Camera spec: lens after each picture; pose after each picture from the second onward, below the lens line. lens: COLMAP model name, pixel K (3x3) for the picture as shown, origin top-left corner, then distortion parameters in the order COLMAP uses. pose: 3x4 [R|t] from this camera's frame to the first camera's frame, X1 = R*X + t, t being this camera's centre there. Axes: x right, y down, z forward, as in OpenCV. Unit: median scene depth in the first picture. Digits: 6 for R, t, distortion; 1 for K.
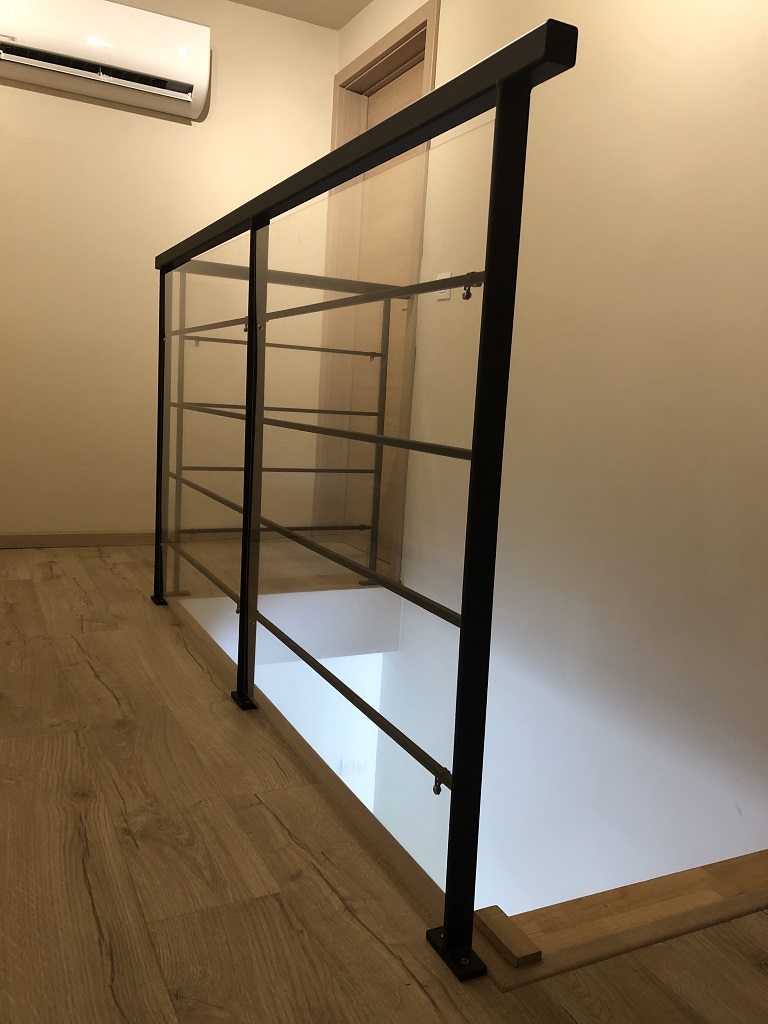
lens RADIAL K [[840.1, 0, 384.0], [0, 840.1, 512.0], [0, 0, 1]] dist [-0.008164, 0.009756]
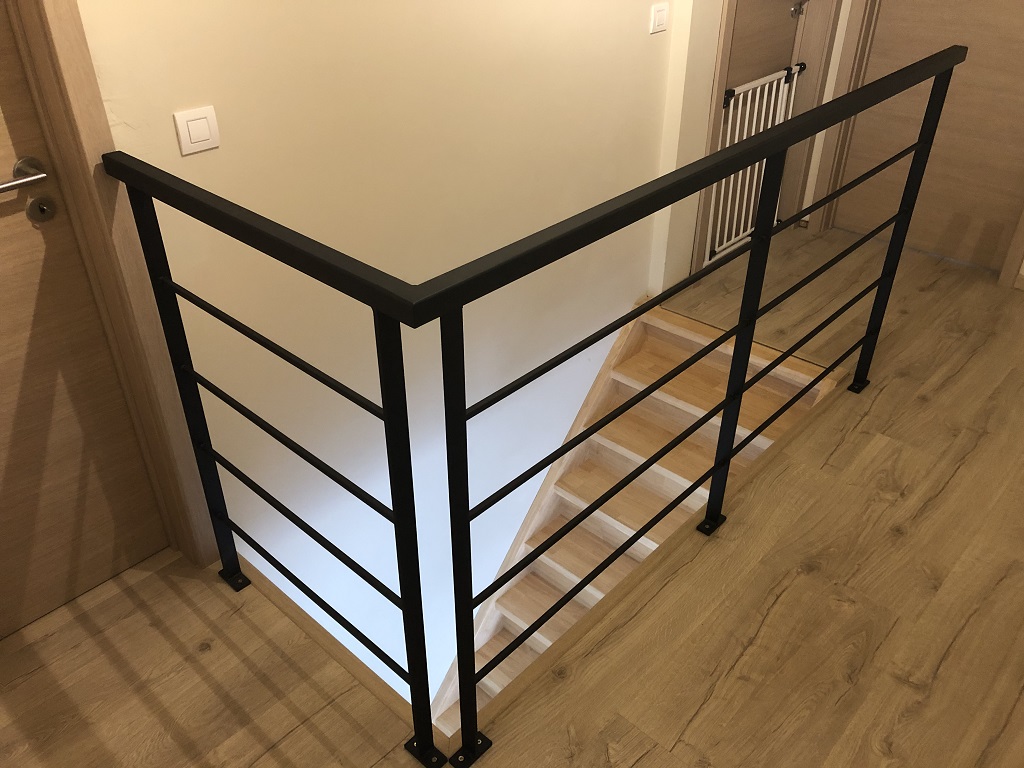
lens RADIAL K [[840.1, 0, 512.0], [0, 840.1, 384.0], [0, 0, 1]] dist [-0.008164, 0.009756]
pose [[-0.354803, -0.547640, 0.757763, -1.150710], [0.130459, 0.773565, 0.620144, -0.952937], [-0.925794, 0.318886, -0.203019, 1.912260]]
